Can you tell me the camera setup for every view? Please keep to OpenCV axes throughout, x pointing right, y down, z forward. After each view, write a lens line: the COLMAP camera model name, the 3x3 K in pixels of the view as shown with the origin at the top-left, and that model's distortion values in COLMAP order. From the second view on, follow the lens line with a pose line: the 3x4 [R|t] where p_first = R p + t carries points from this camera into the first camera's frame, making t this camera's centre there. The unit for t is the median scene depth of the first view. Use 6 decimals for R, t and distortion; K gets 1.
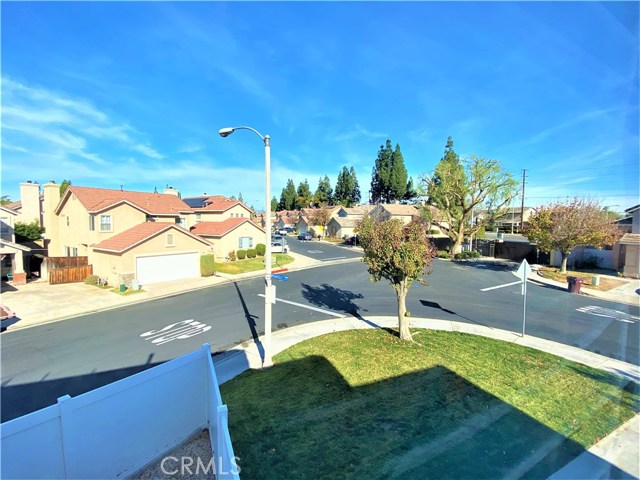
lens RADIAL K [[288.1, 0, 319.0], [0, 288.1, 248.4], [0, 0, 1]] dist [0.018180, -0.005670]
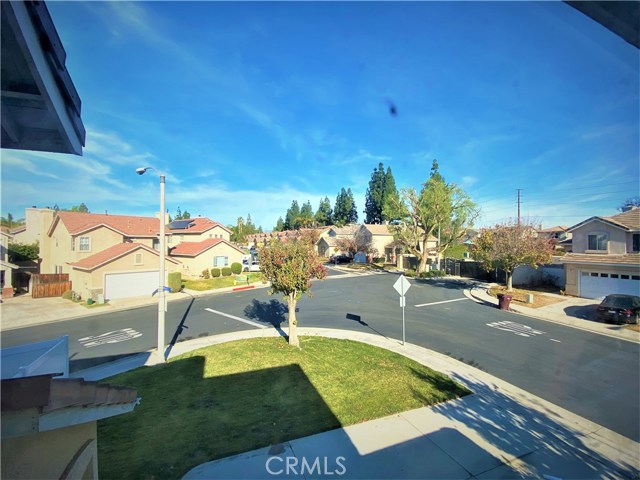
lens RADIAL K [[288.1, 0, 313.7], [0, 288.1, 241.9], [0, 0, 1]] dist [0.018180, -0.005670]
pose [[0.998399, -0.003611, -0.056442, 0.145026], [-0.001520, 0.995885, -0.090612, 0.004099], [0.056537, 0.090552, 0.994286, -0.052573]]
